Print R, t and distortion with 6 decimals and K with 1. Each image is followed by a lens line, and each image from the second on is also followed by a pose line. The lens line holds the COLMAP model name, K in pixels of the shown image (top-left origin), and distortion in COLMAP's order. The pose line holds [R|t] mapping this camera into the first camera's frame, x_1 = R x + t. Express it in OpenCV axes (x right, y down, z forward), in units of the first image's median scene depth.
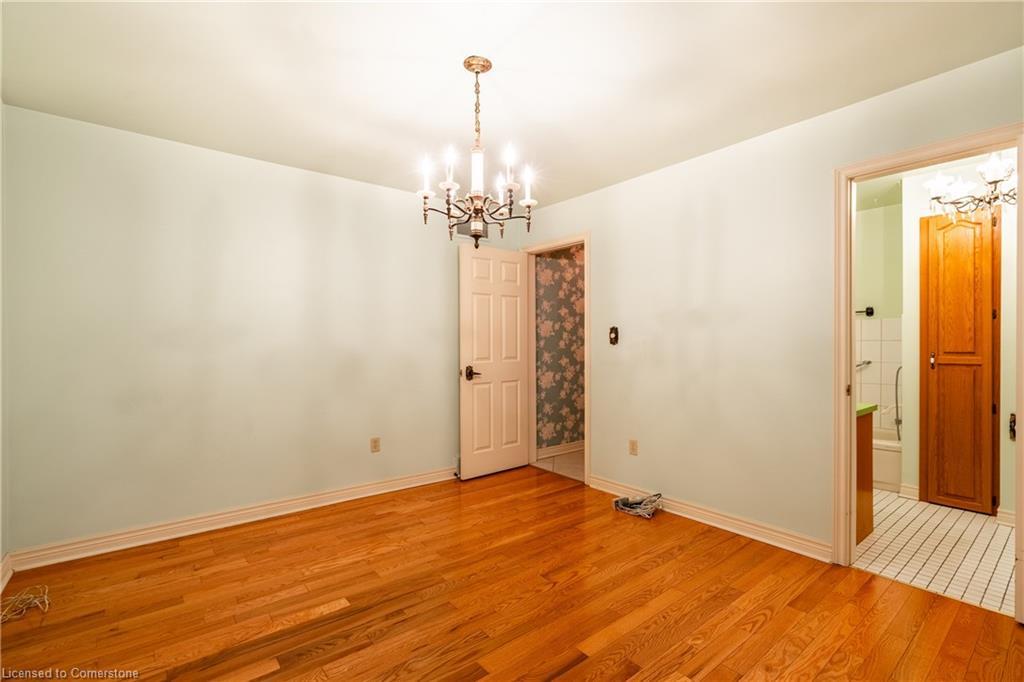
lens RADIAL K [[458.9, 0, 510.4], [0, 458.9, 342.7], [0, 0, 1]] dist [0.000354, 0.000360]
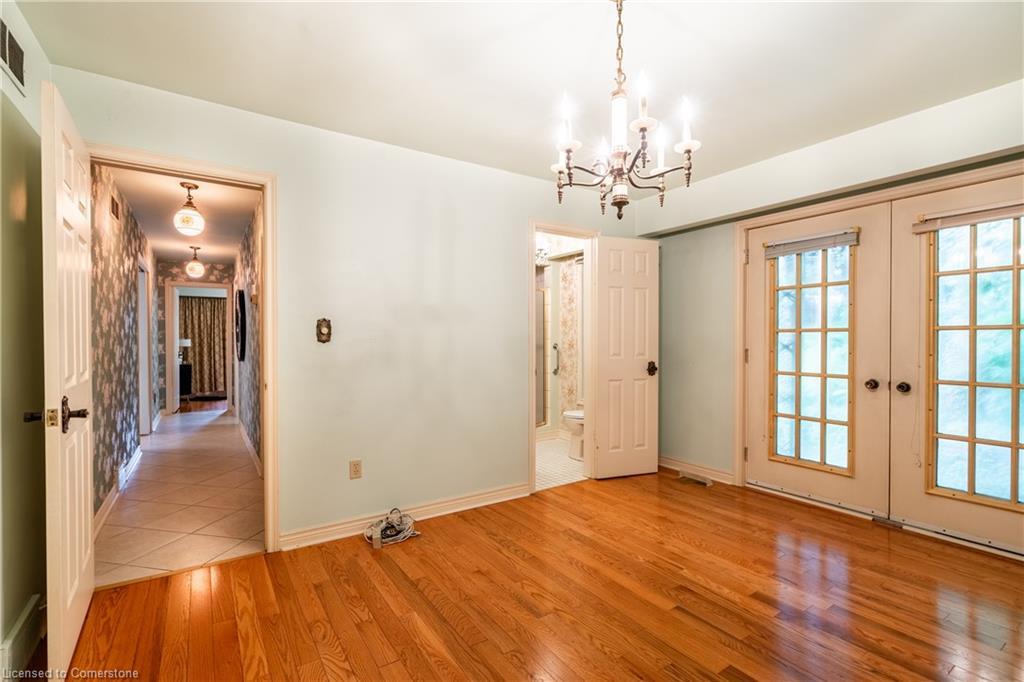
lens RADIAL K [[469.0, 0, 509.4], [0, 469.0, 345.3], [0, 0, 1]] dist [0.018588, 0.000278]
pose [[0.094247, -0.006876, 0.995525, -0.736731], [0.001993, 0.999975, 0.006718, 0.006376], [-0.995547, 0.001351, 0.094258, 0.905022]]
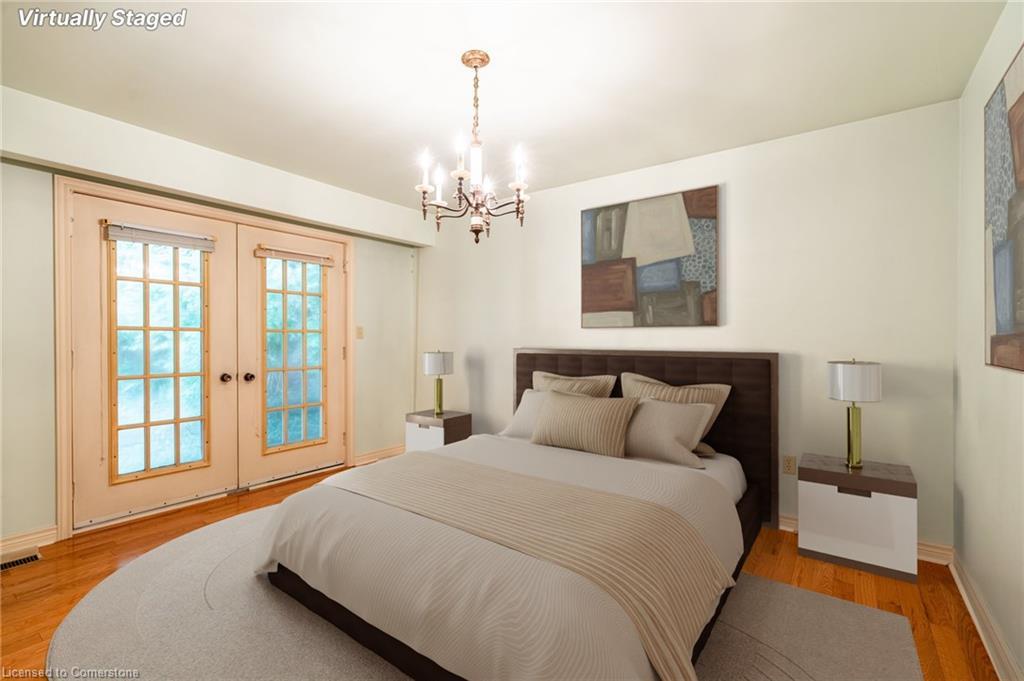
lens RADIAL K [[458.9, 0, 510.4], [0, 458.9, 342.2], [0, 0, 1]] dist [0.000354, 0.000360]
pose [[-0.965038, 0.002947, -0.262093, 0.096404], [0.001118, 0.999974, 0.007125, 0.002929], [0.262107, 0.006583, -0.965016, 1.610650]]
